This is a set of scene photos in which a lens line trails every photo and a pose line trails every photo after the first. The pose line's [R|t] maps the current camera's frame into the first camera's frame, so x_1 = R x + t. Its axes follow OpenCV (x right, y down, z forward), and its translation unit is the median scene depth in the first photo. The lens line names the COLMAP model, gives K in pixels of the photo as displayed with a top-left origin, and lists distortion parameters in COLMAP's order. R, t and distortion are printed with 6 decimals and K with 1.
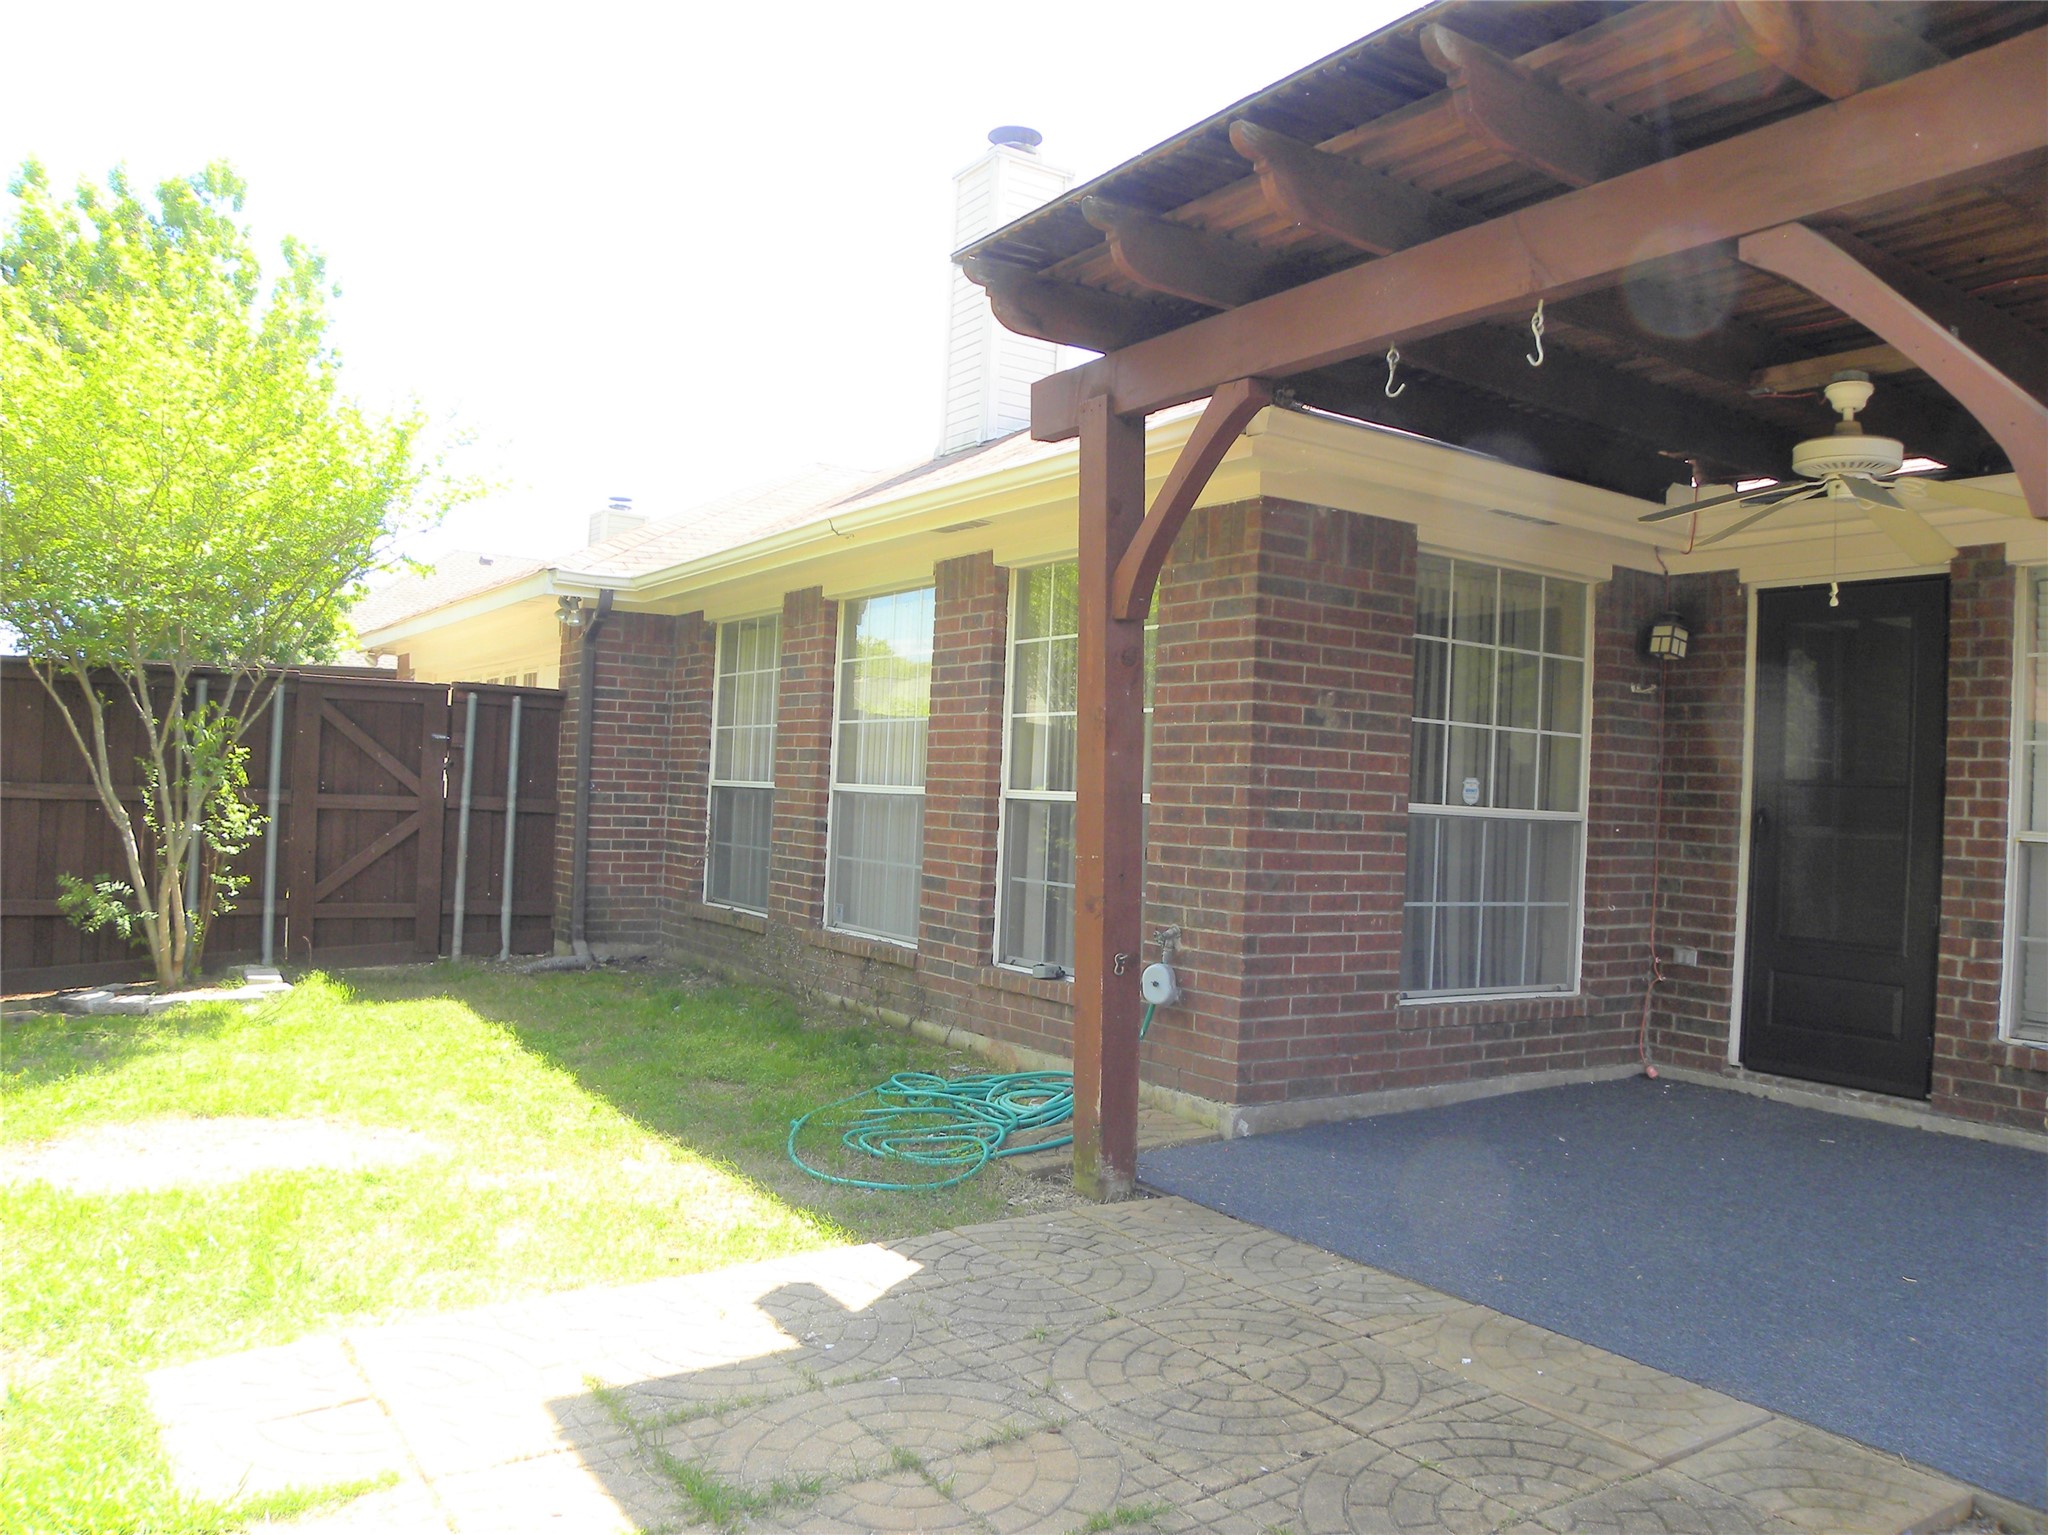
lens RADIAL K [[1589.3, 0, 1024.0], [0, 1589.3, 767.5], [0, 0, 1]] dist [-0.157374, 0.095259]
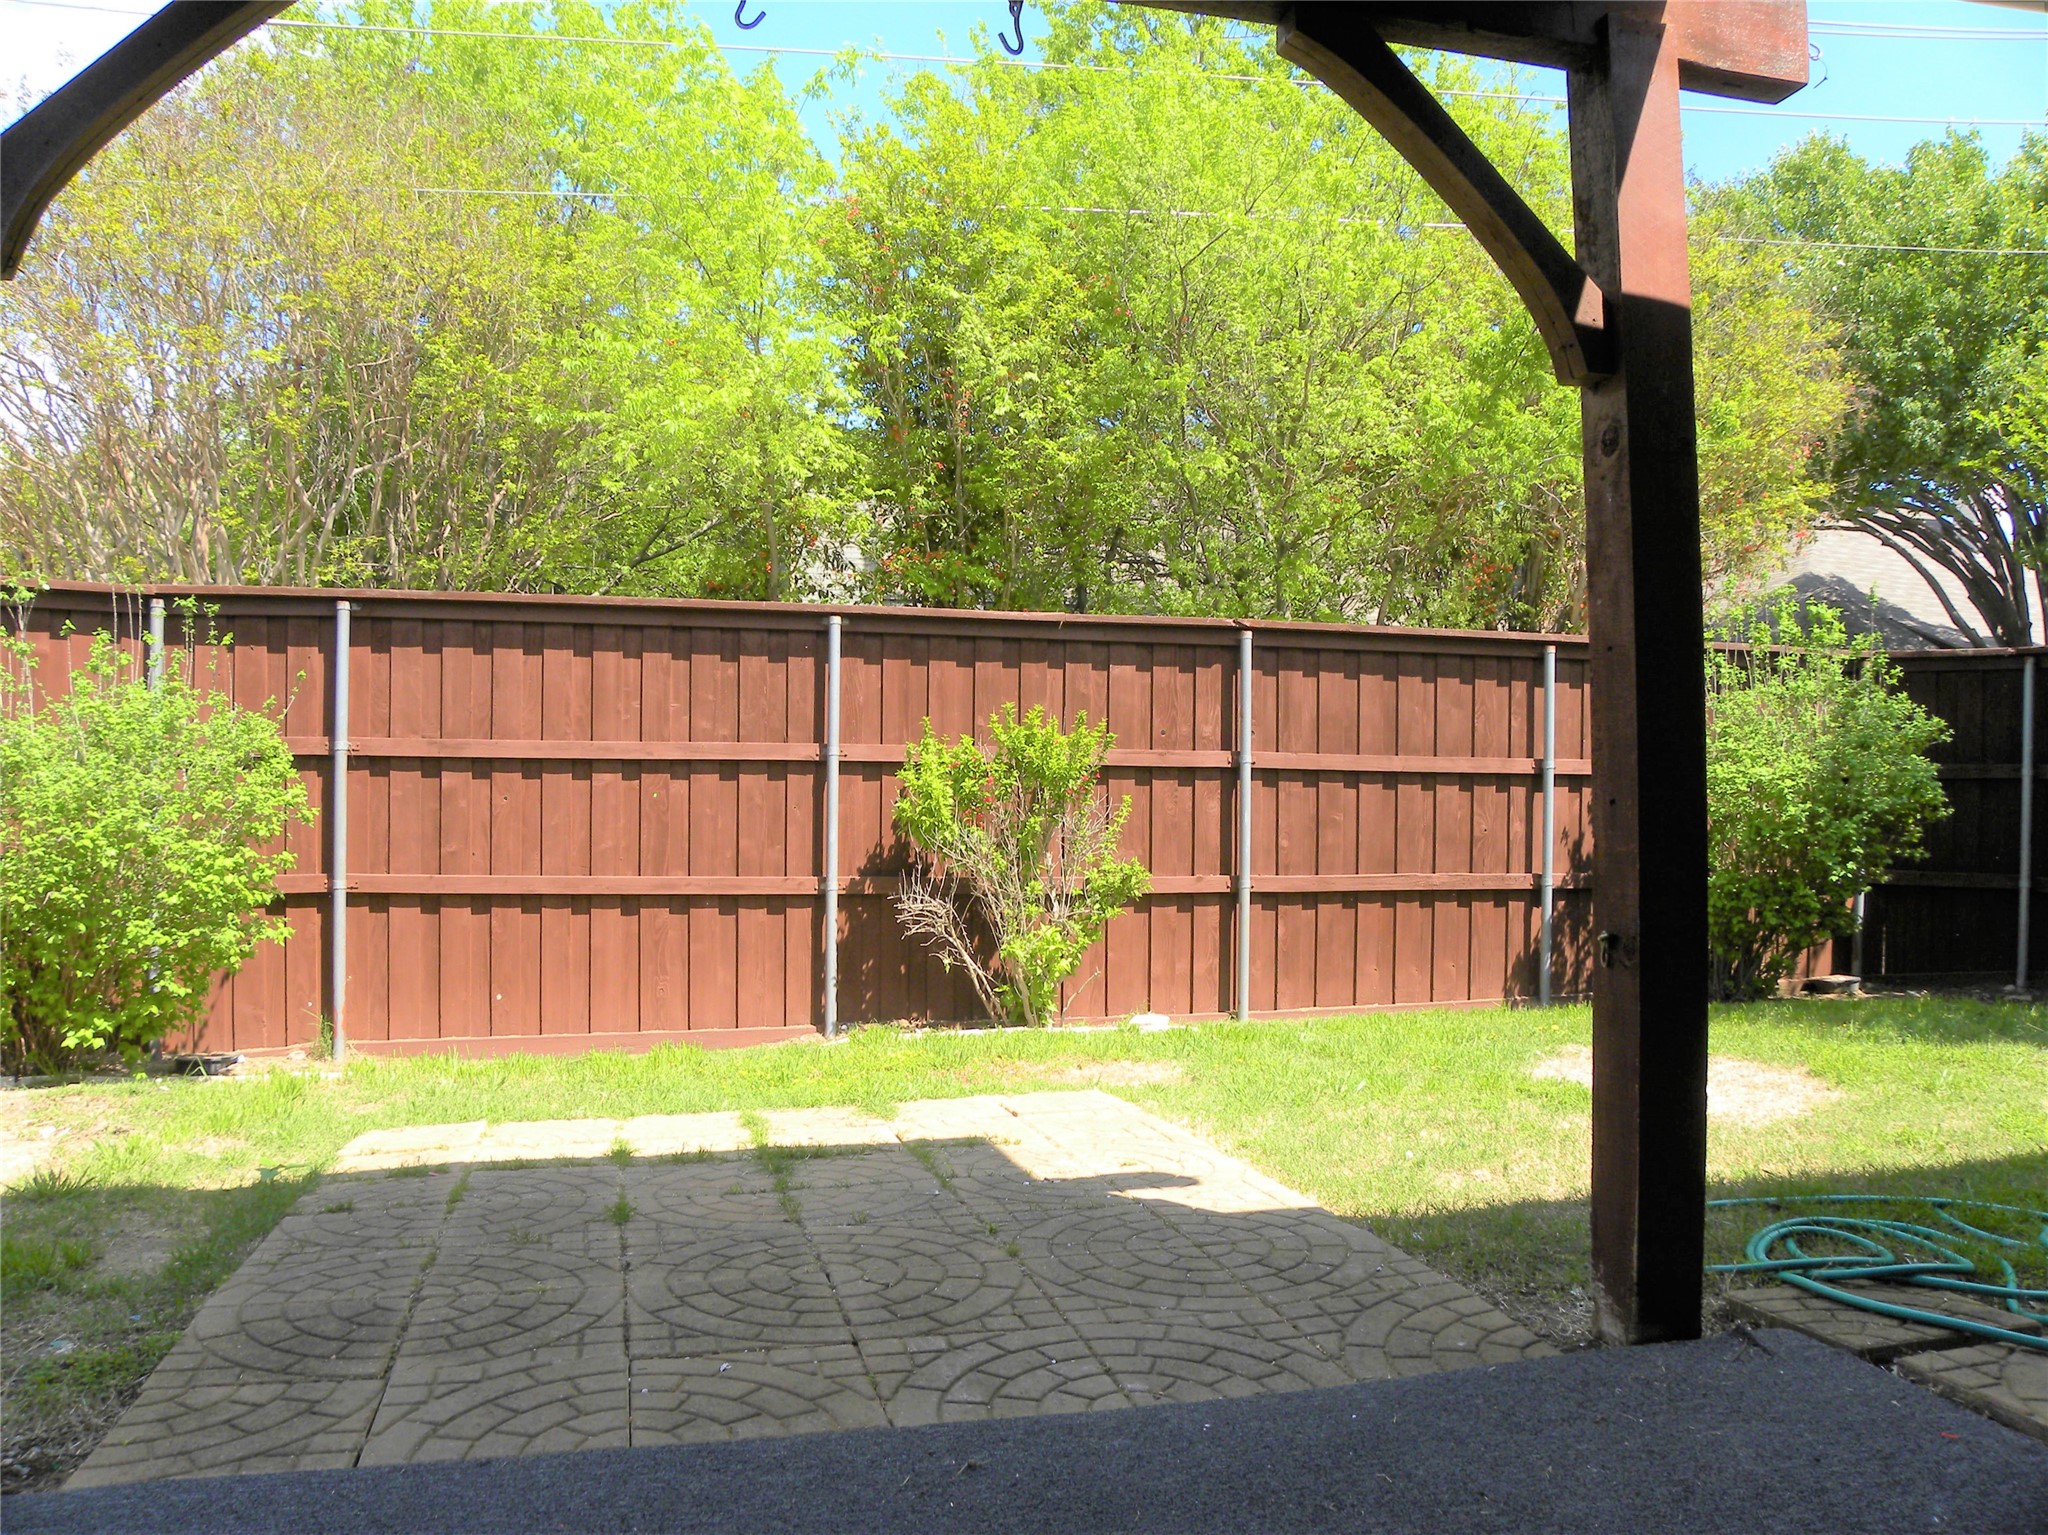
lens RADIAL K [[1589.3, 0, 1024.0], [0, 1589.3, 767.5], [0, 0, 1]] dist [-0.157374, 0.095259]
pose [[-0.326565, -0.035093, -0.944523, 0.579623], [-0.011753, 0.999384, -0.033067, 0.064958], [0.945102, 0.000302, -0.326776, 0.824871]]
